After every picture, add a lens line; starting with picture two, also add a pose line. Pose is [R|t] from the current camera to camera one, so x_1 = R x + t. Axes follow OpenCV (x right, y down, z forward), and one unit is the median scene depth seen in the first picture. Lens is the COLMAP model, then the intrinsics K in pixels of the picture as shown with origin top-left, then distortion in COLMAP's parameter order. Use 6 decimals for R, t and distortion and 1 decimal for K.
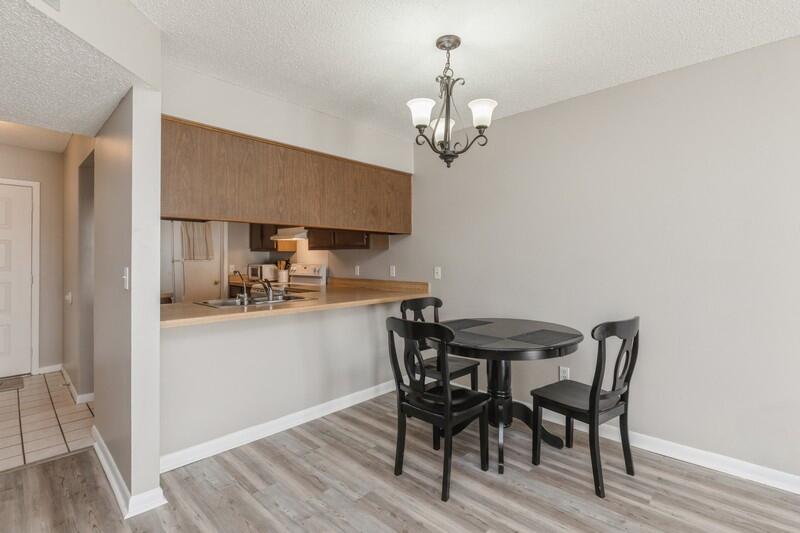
lens RADIAL K [[380.8, 0, 403.8], [0, 380.8, 259.1], [0, 0, 1]] dist [-0.002035, 0.000042]
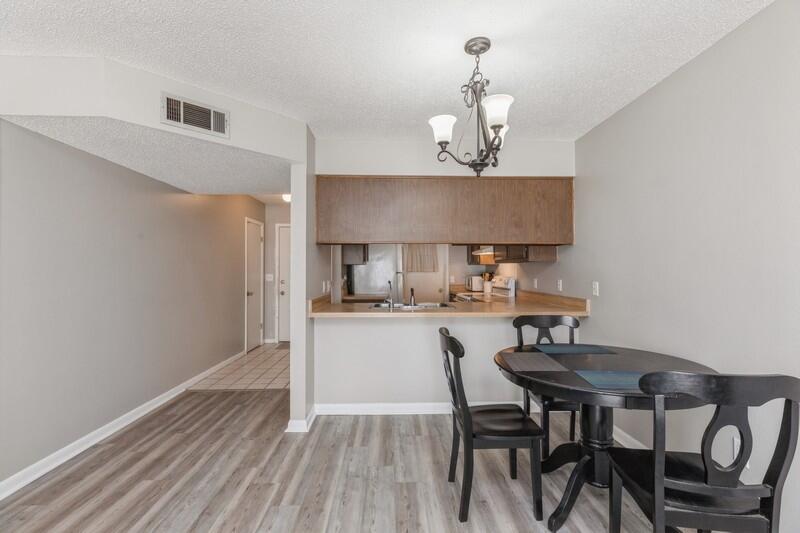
lens RADIAL K [[363.3, 0, 396.1], [0, 363.3, 269.1], [0, 0, 1]] dist [0.004997, -0.000797]
pose [[0.706208, -0.000775, -0.708004, 0.379040], [-0.003437, 0.999984, -0.004524, -0.001842], [0.707996, 0.005628, 0.706194, 0.128483]]
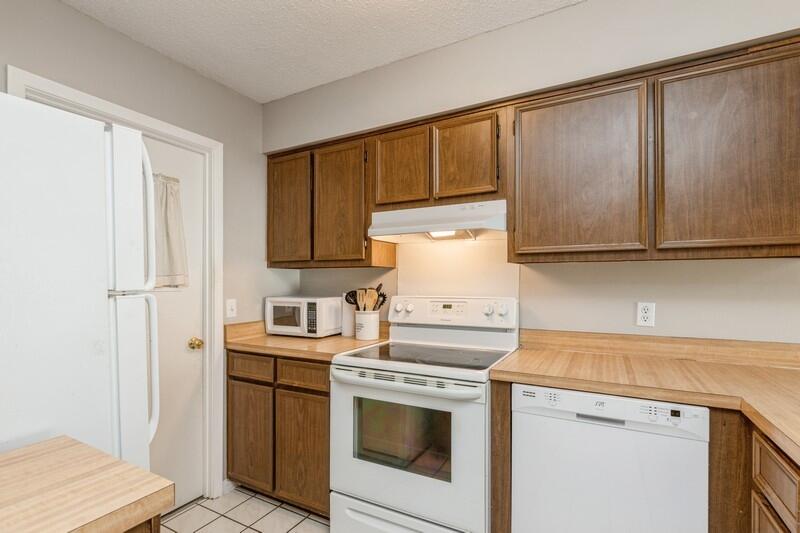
lens RADIAL K [[380.8, 0, 399.9], [0, 380.8, 281.6], [0, 0, 1]] dist [-0.002035, 0.000042]
pose [[0.963364, 0.002622, 0.268183, -0.639214], [-0.001109, 0.999983, -0.005795, -0.002270], [-0.268193, 0.005286, 0.963351, 0.924801]]
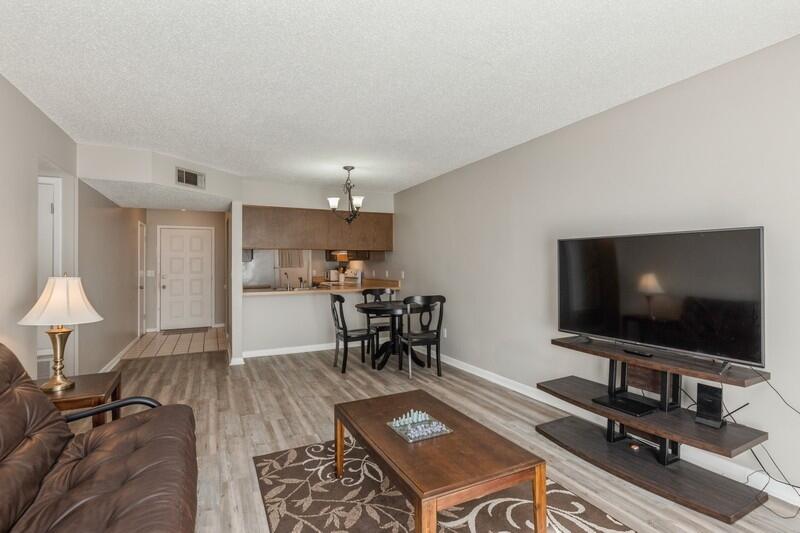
lens RADIAL K [[393.9, 0, 397.0], [0, 393.9, 257.7], [0, 0, 1]] dist [-0.003484, -0.003002]
pose [[0.934077, -0.012294, -0.356861, 0.726985], [0.004996, 0.999759, -0.021366, 0.000489], [0.357038, 0.018175, 0.933913, -0.628391]]
